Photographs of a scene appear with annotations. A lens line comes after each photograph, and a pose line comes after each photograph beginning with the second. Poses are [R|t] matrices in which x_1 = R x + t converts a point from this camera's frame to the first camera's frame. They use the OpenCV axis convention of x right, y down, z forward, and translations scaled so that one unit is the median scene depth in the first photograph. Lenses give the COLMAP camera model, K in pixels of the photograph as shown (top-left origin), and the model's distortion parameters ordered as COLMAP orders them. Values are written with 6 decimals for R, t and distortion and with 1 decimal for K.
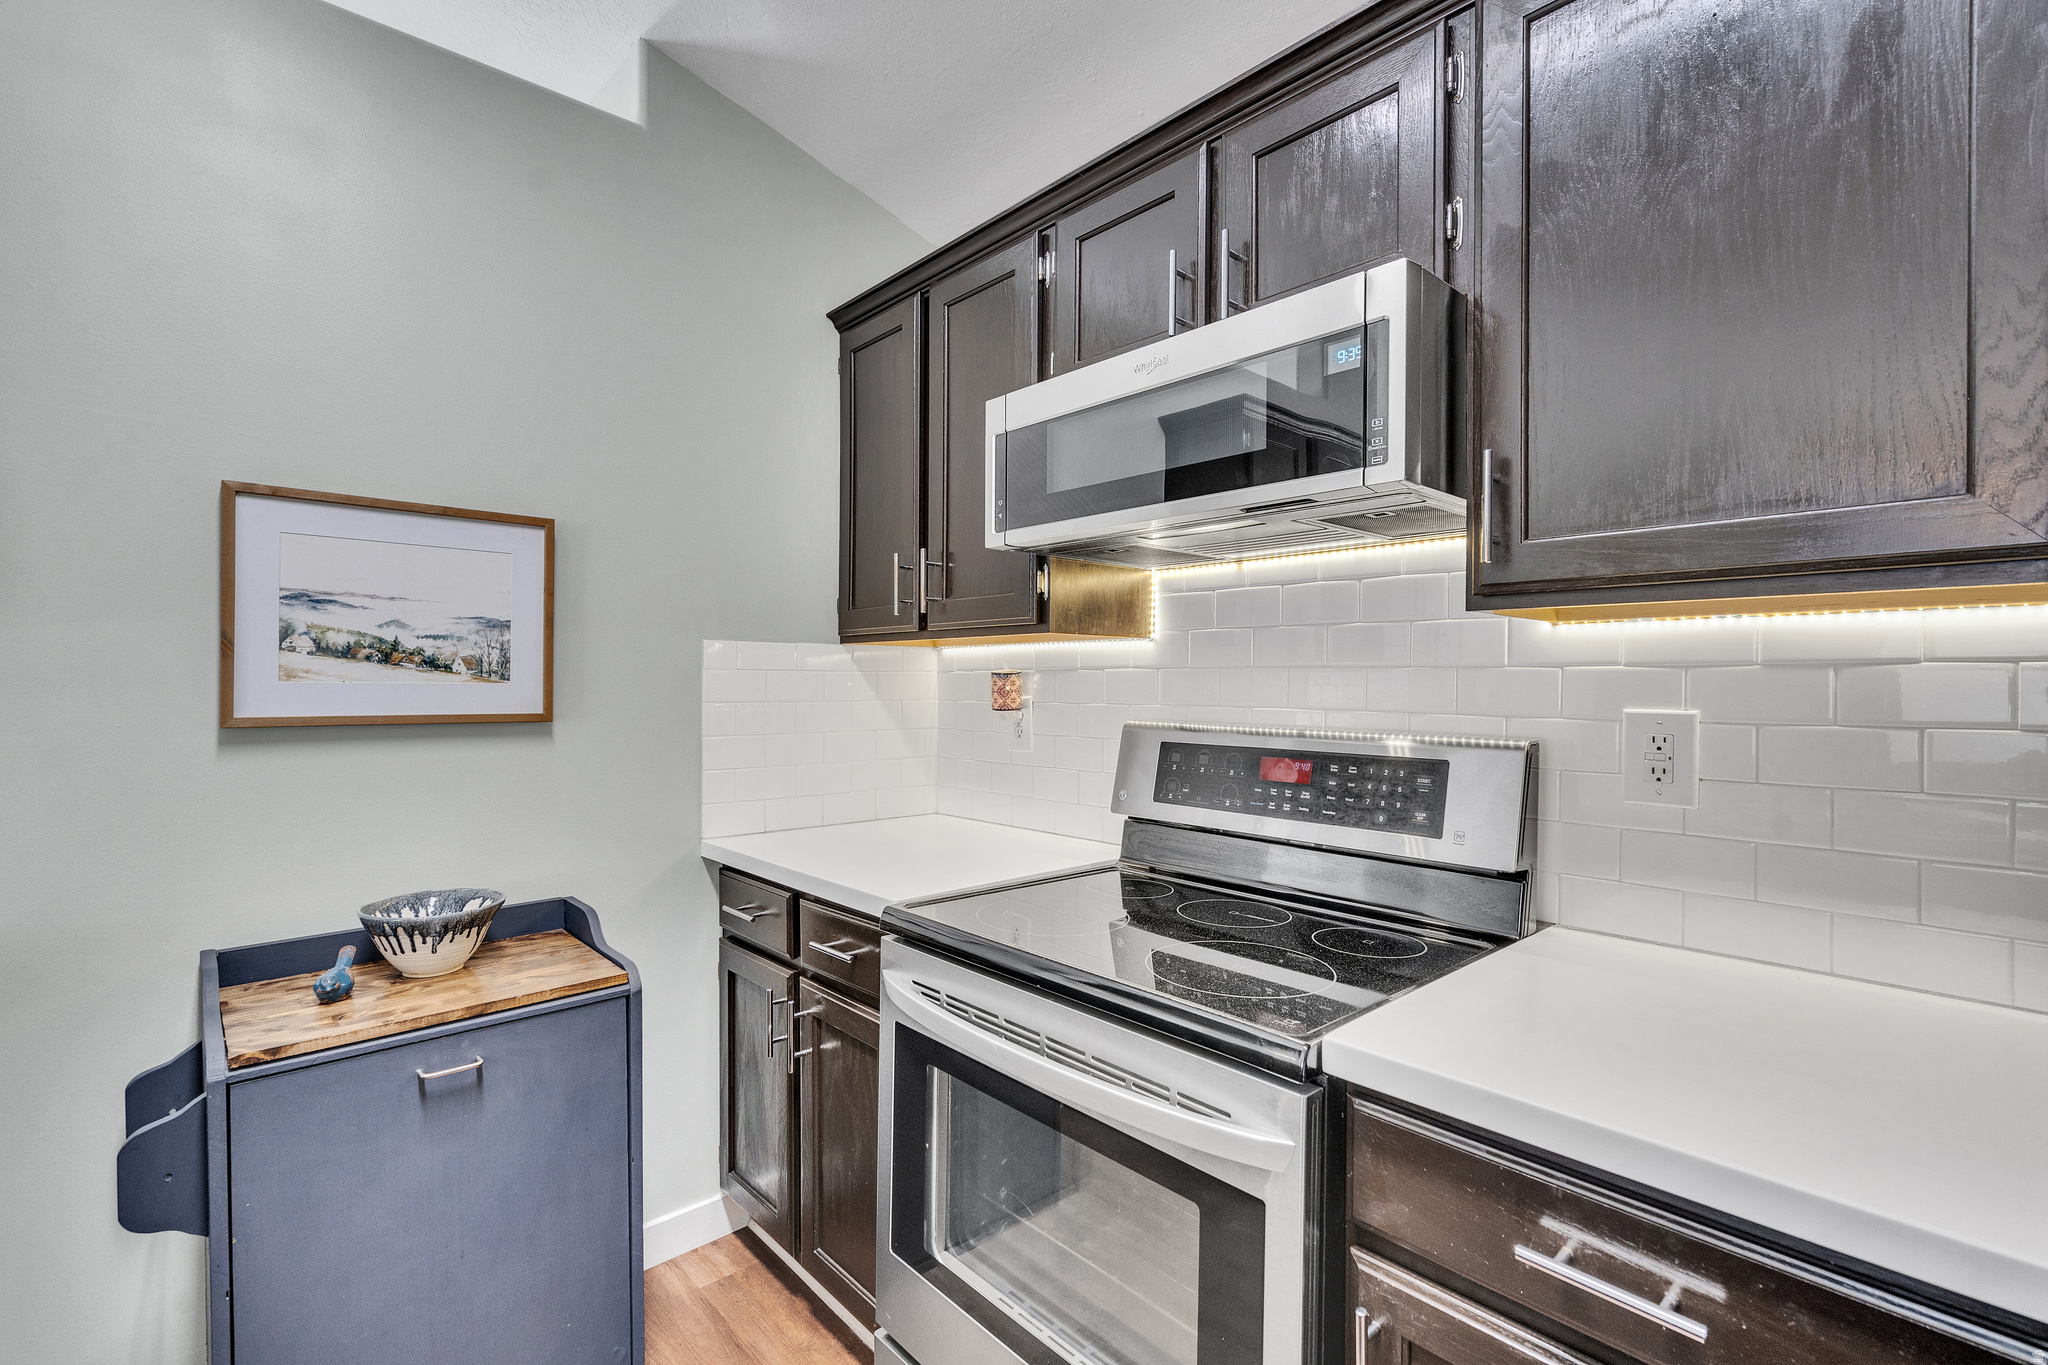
lens RADIAL K [[937.6, 0, 1013.3], [0, 937.6, 682.0], [0, 0, 1]] dist [-0.001538, -0.000235]
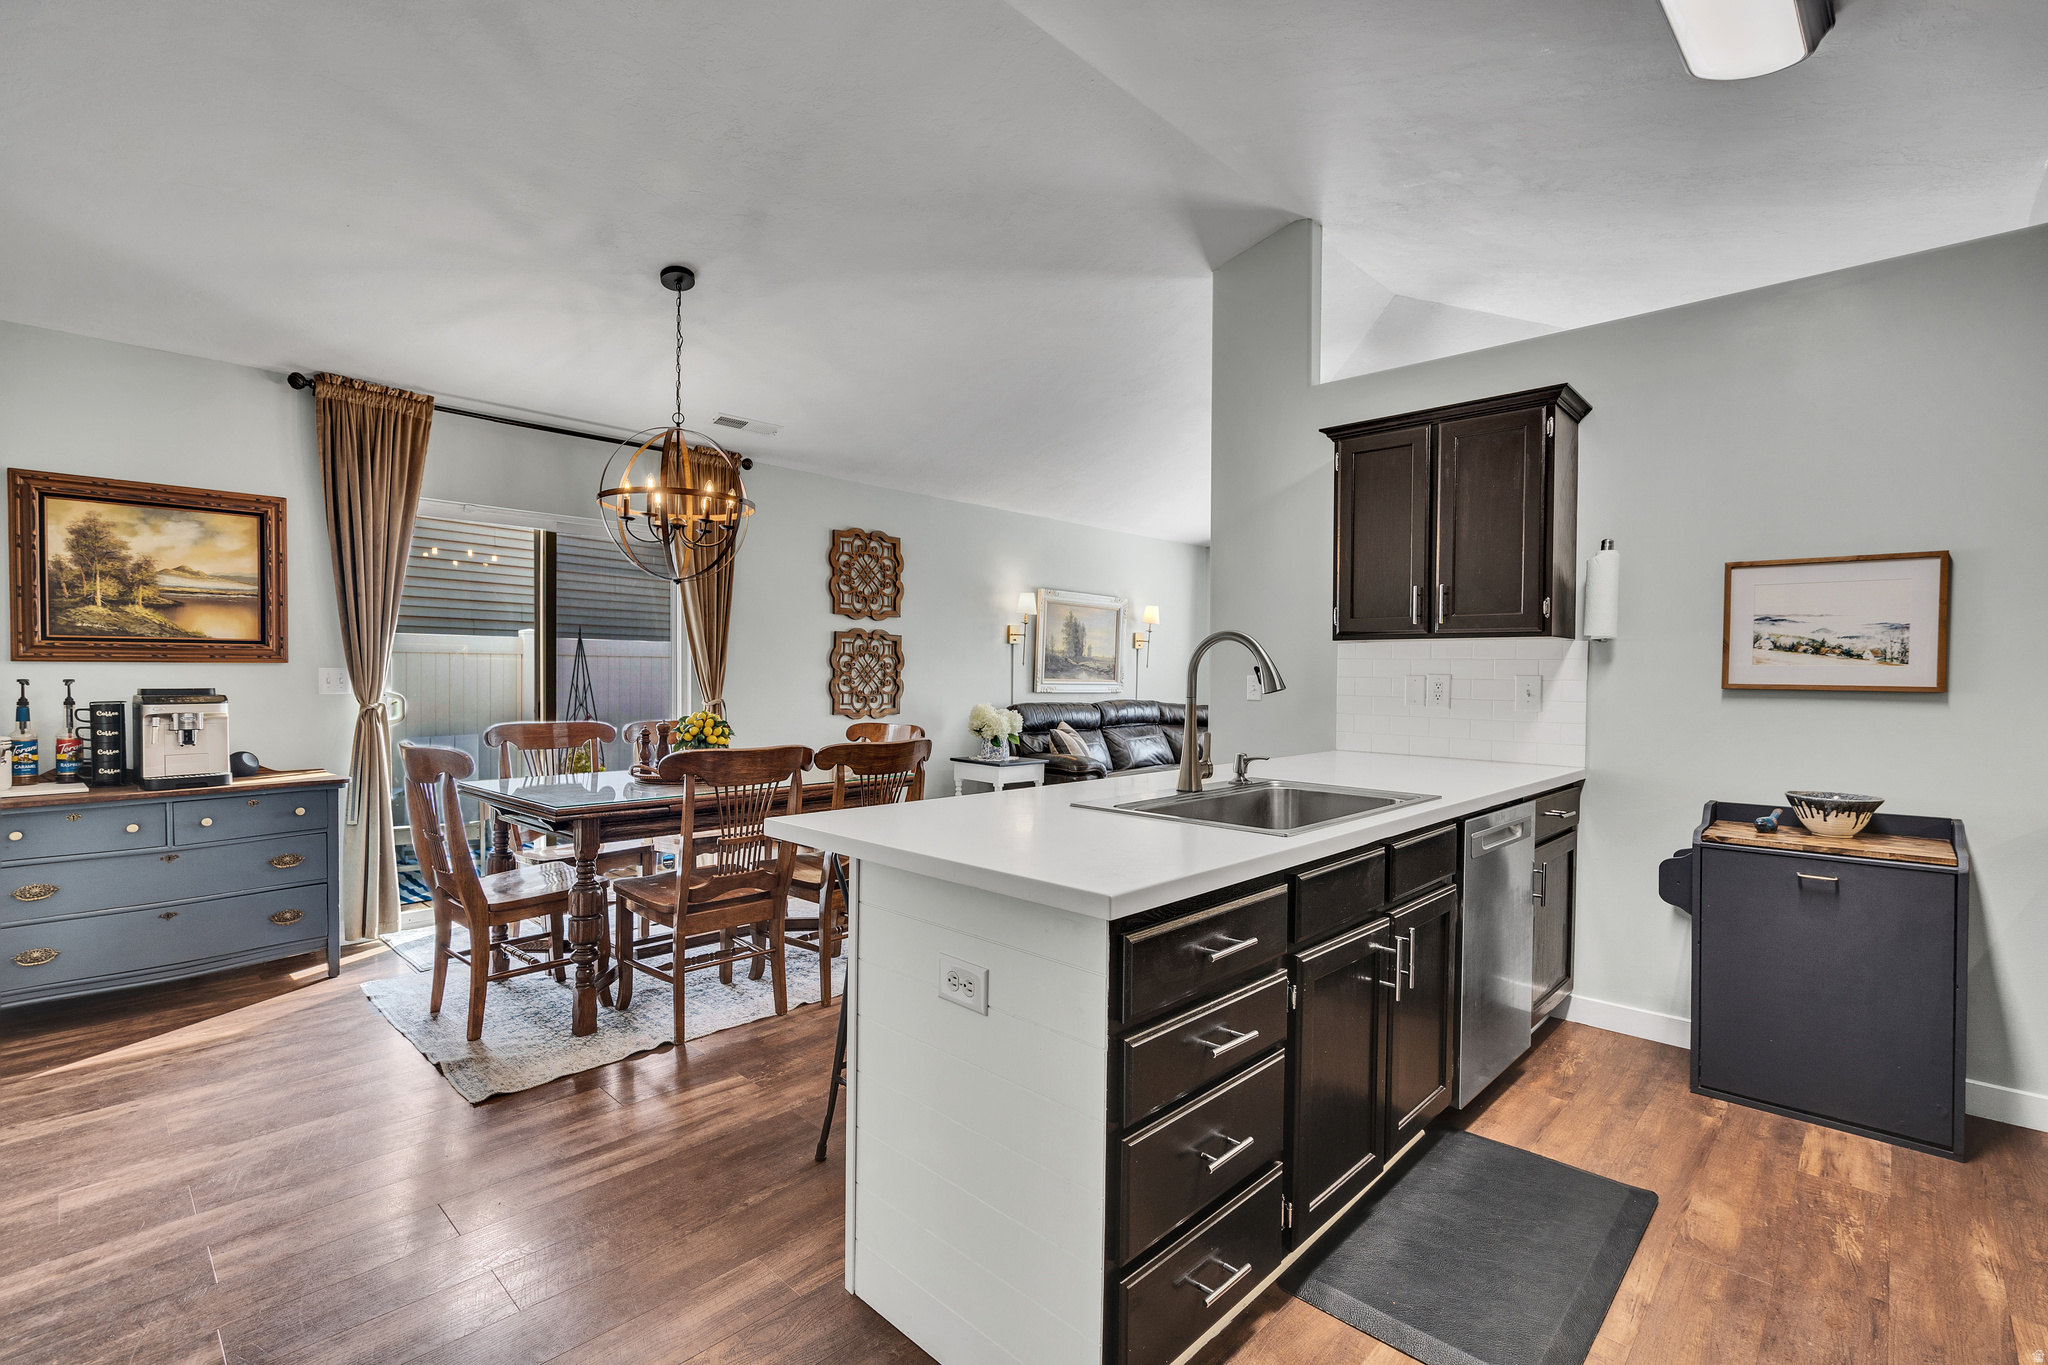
lens RADIAL K [[937.6, 0, 1013.3], [0, 937.6, 682.0], [0, 0, 1]] dist [-0.001538, -0.000235]
pose [[0.081718, 0.012758, -0.996574, 0.922867], [-0.002970, 0.999917, 0.012557, 0.013668], [0.996651, 0.001933, 0.081749, -0.601499]]
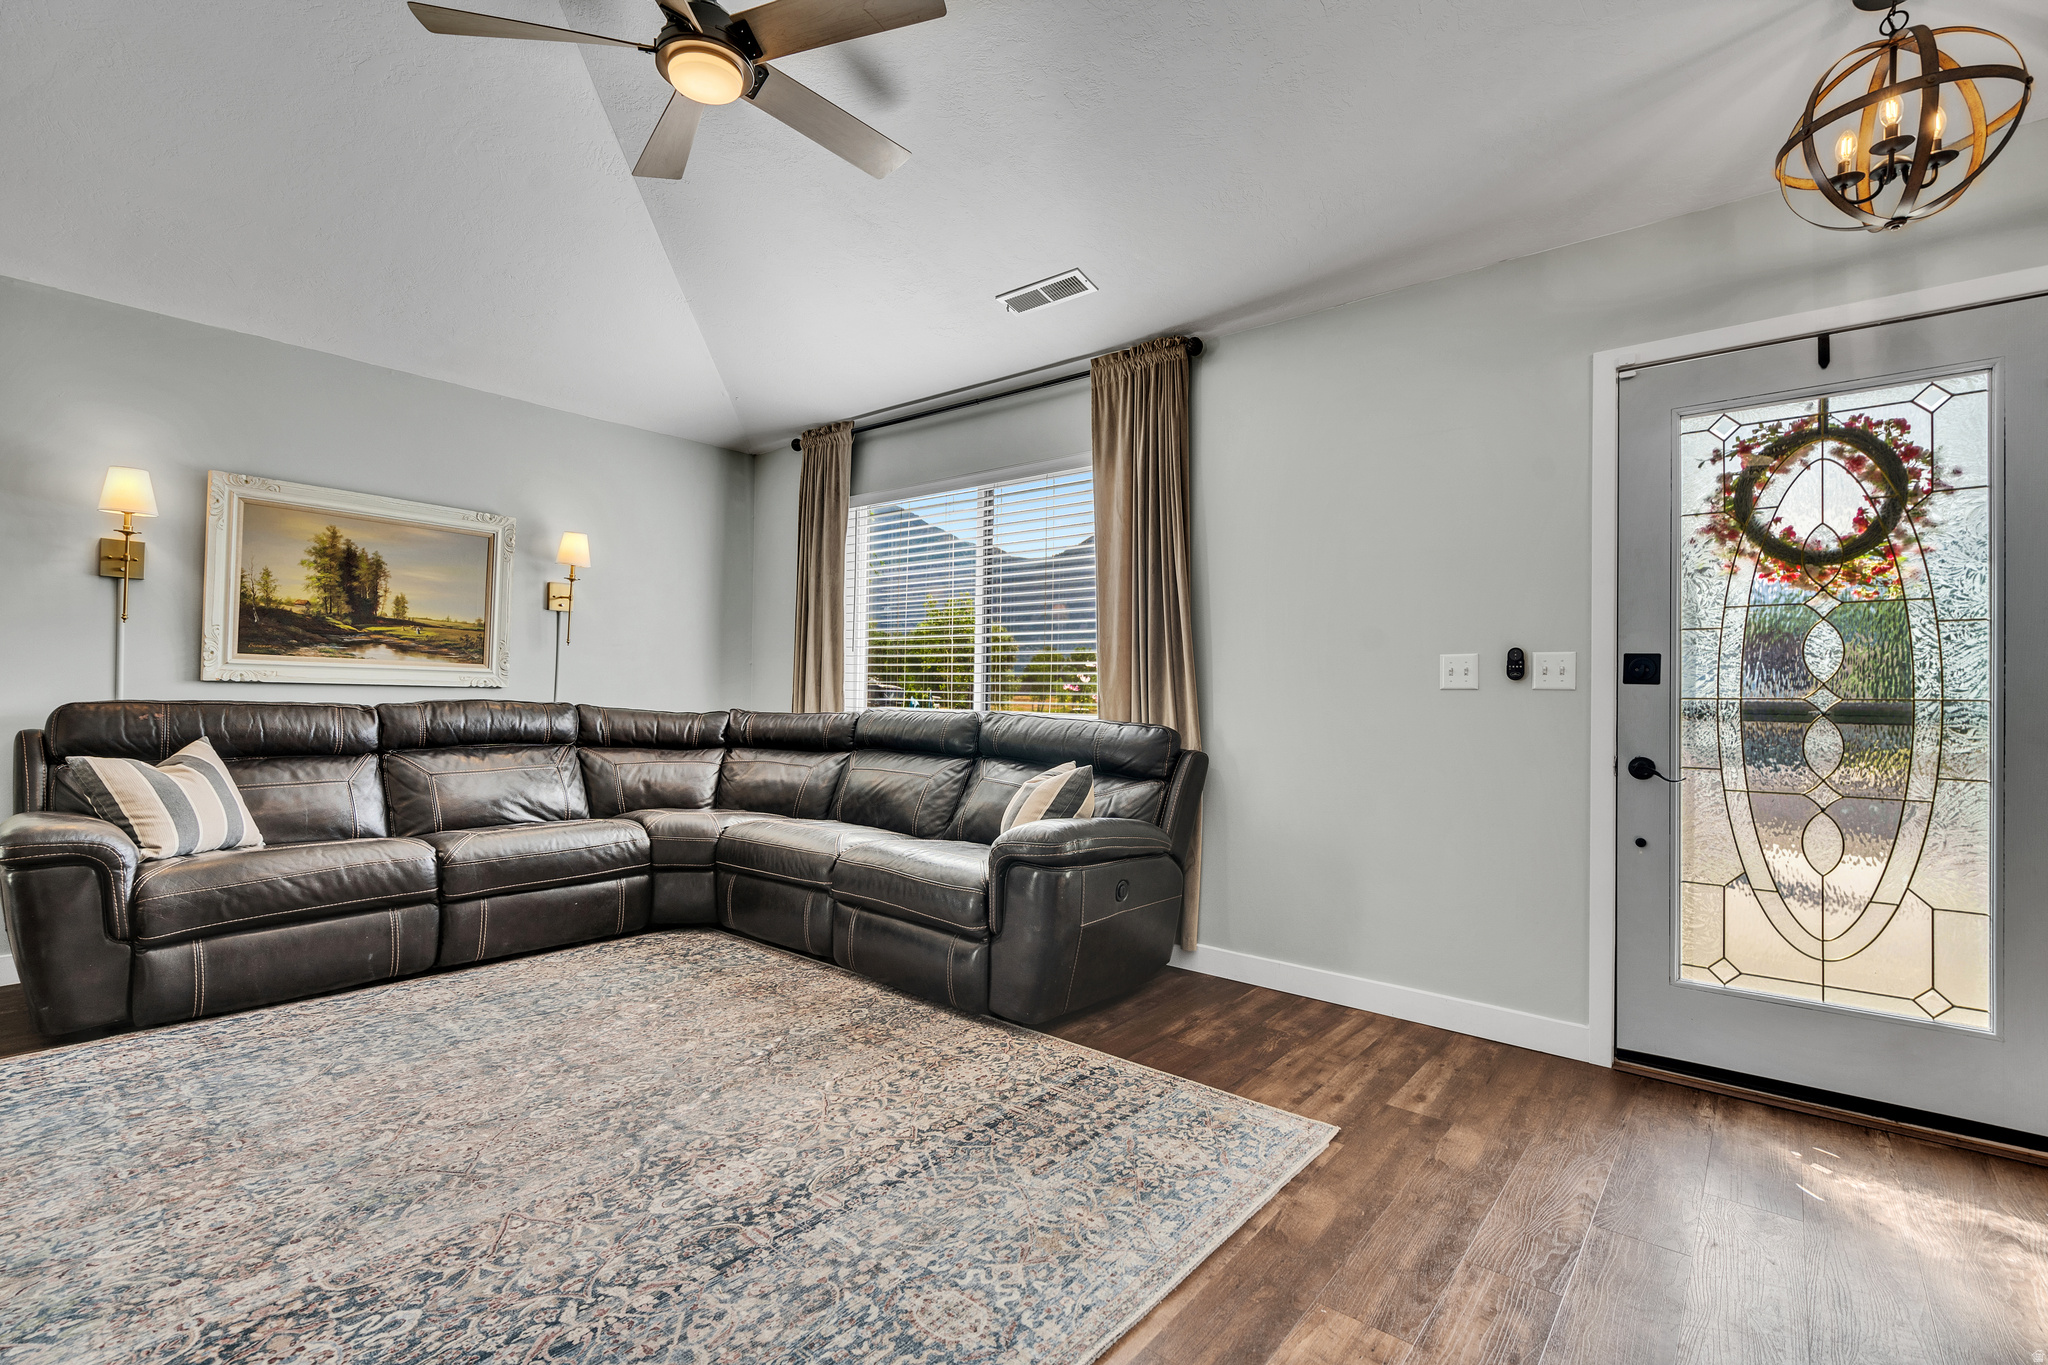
lens RADIAL K [[937.6, 0, 1013.3], [0, 937.6, 682.0], [0, 0, 1]] dist [-0.001538, -0.000235]
pose [[0.165354, -0.001265, -0.986234, -0.955890], [-0.014872, 0.999882, -0.003776, 0.099492], [0.986122, 0.015292, 0.165315, 1.310235]]
